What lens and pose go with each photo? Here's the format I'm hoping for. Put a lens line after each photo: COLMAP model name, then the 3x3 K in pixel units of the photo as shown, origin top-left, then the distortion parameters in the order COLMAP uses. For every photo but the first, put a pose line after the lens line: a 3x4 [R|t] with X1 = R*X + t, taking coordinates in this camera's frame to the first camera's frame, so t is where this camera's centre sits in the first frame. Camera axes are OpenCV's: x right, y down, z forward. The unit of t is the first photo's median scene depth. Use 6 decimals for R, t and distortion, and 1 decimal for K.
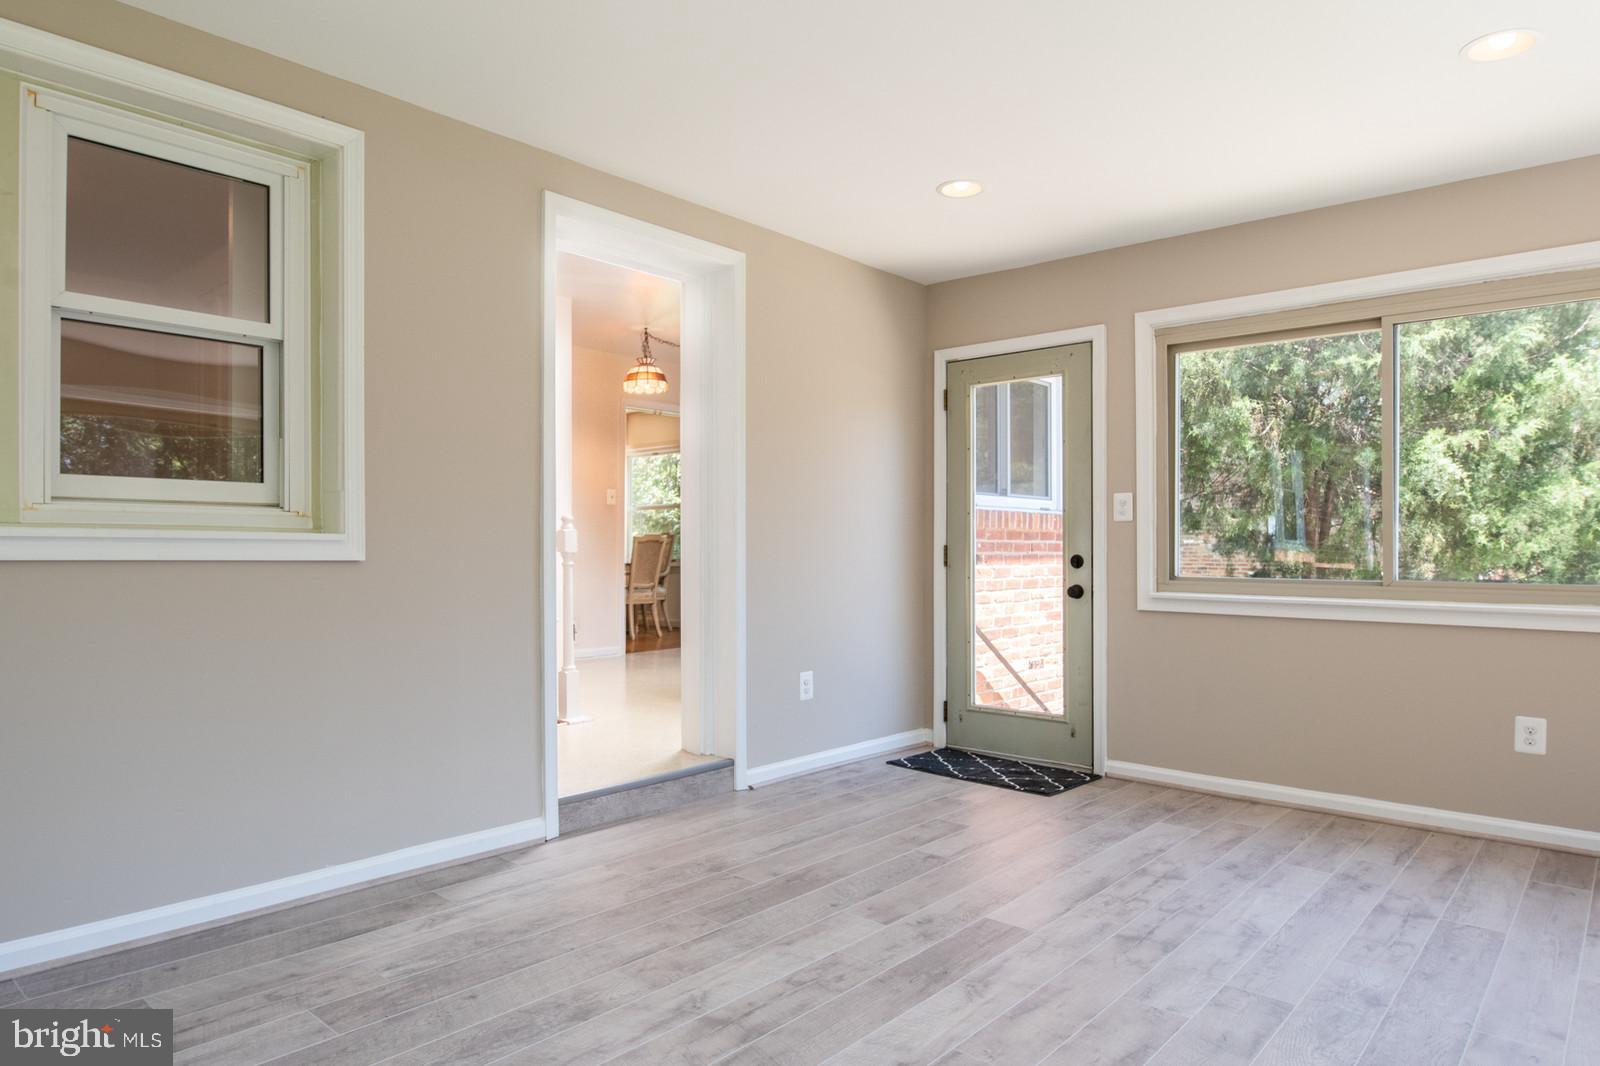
lens RADIAL K [[984.8, 0, 794.2], [0, 984.8, 528.4], [0, 0, 1]] dist [-0.006904, -0.003604]
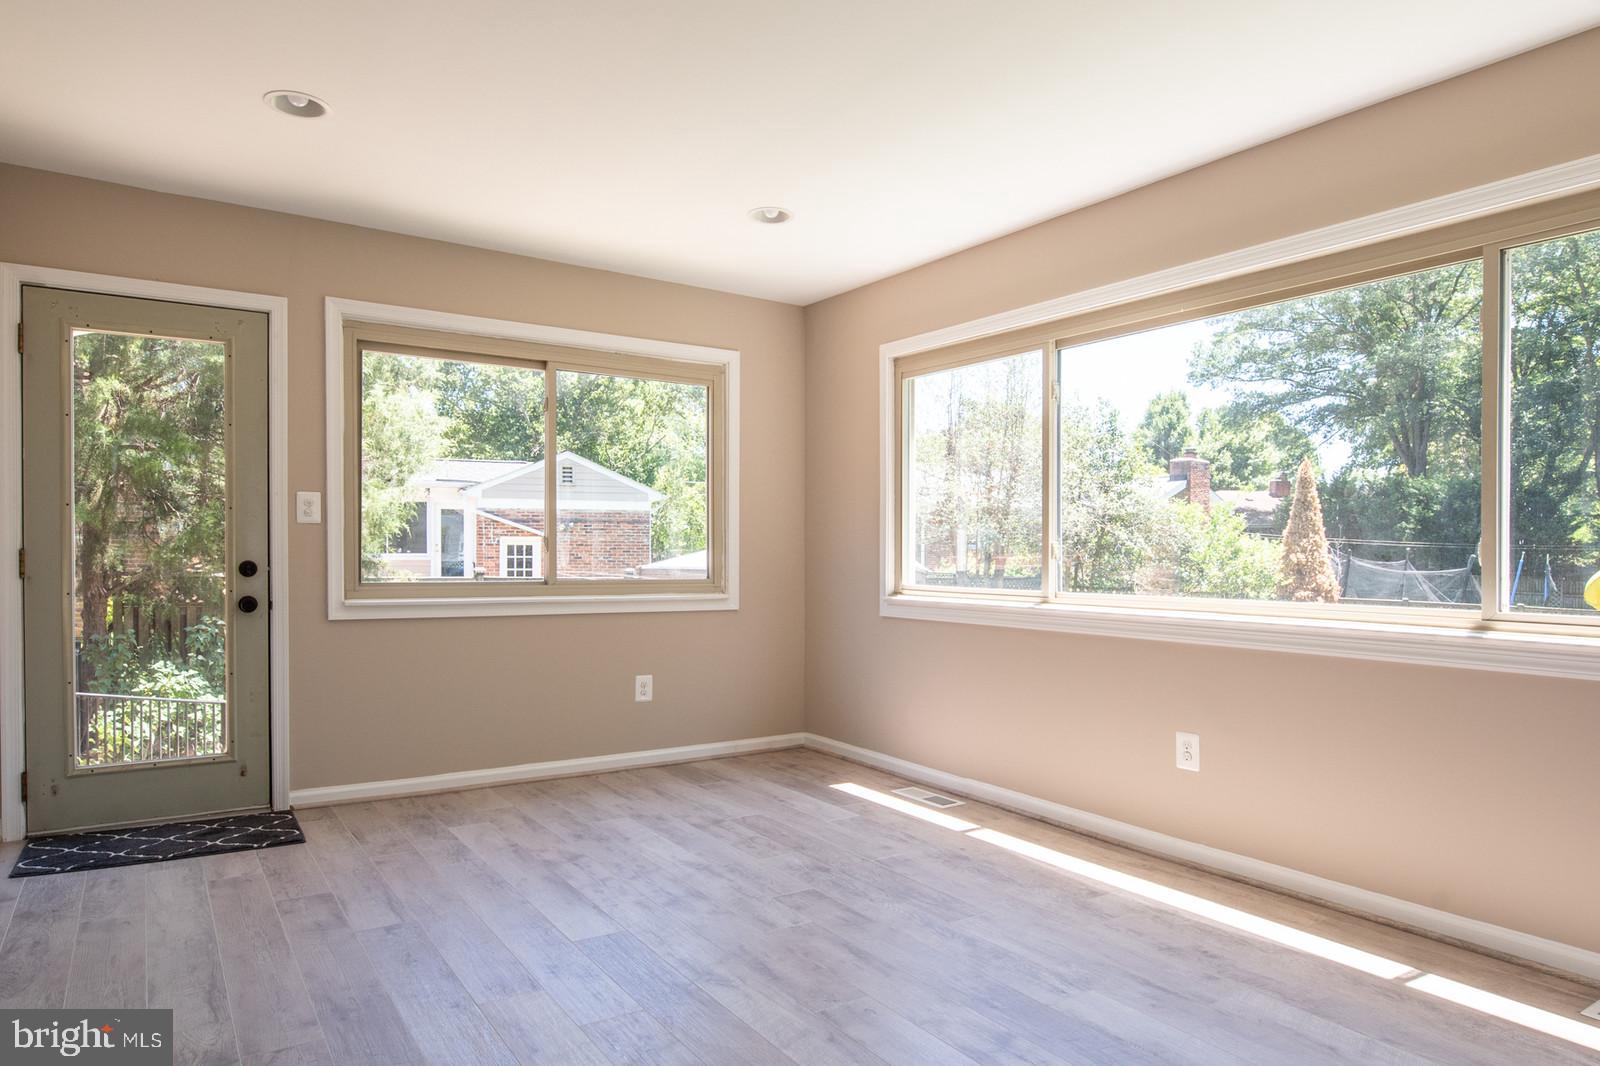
lens RADIAL K [[984.8, 0, 794.2], [0, 984.8, 528.4], [0, 0, 1]] dist [-0.006904, -0.003604]
pose [[0.265757, 0.019128, 0.963850, -0.537956], [-0.024662, 0.999611, -0.013038, -0.001599], [-0.963724, -0.020305, 0.266126, 0.426416]]
